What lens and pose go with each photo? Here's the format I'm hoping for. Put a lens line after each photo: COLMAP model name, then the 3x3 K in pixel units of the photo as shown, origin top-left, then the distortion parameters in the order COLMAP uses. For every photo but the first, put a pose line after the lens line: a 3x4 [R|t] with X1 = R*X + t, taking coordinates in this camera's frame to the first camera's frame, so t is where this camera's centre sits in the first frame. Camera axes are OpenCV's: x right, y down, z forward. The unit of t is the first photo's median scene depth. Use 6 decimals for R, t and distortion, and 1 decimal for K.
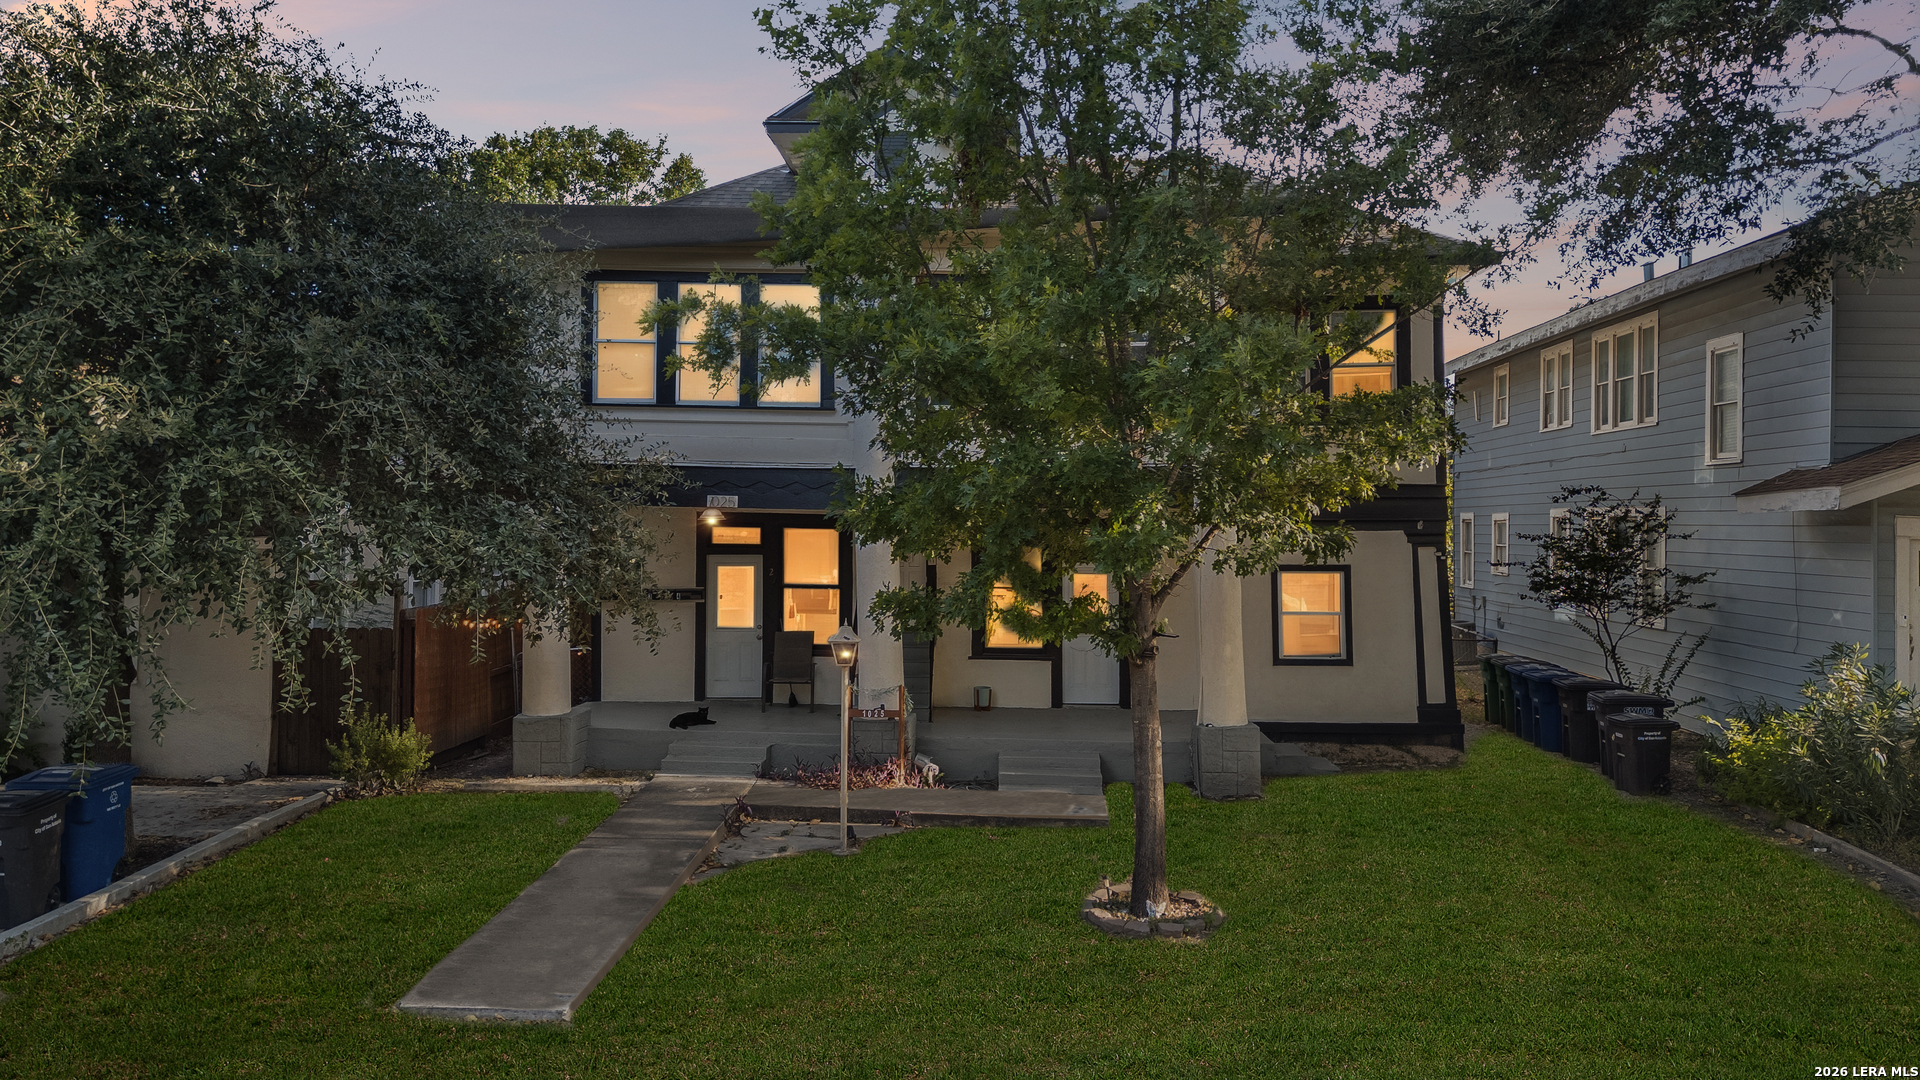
lens RADIAL K [[1428.7, 0, 960.0], [0, 1428.7, 540.0], [0, 0, 1]] dist [0.086909, -0.106352]
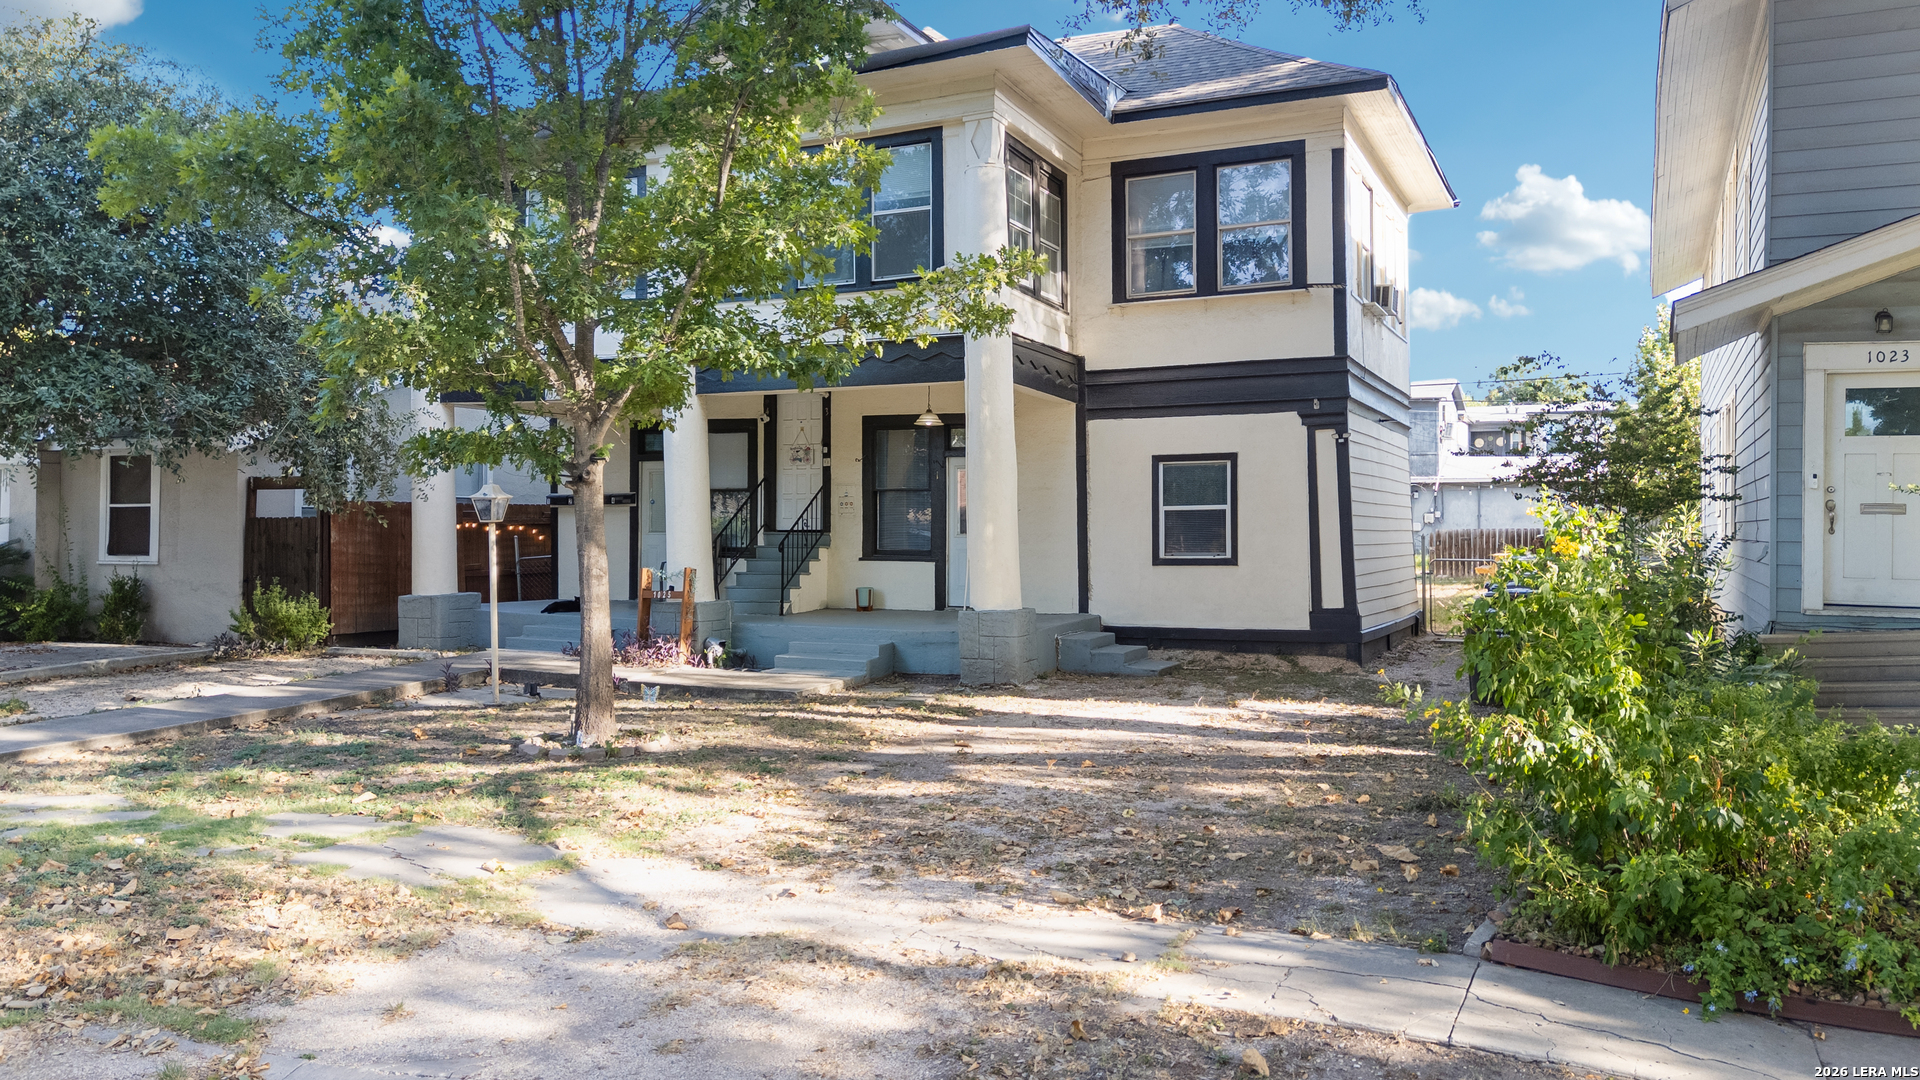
lens RADIAL K [[1428.7, 0, 960.0], [0, 1428.7, 540.0], [0, 0, 1]] dist [0.086909, -0.106352]
pose [[0.924934, -0.005753, -0.380084, 0.452895], [0.002394, 0.999954, -0.009307, 0.079755], [0.380120, 0.007699, 0.924905, 0.112638]]
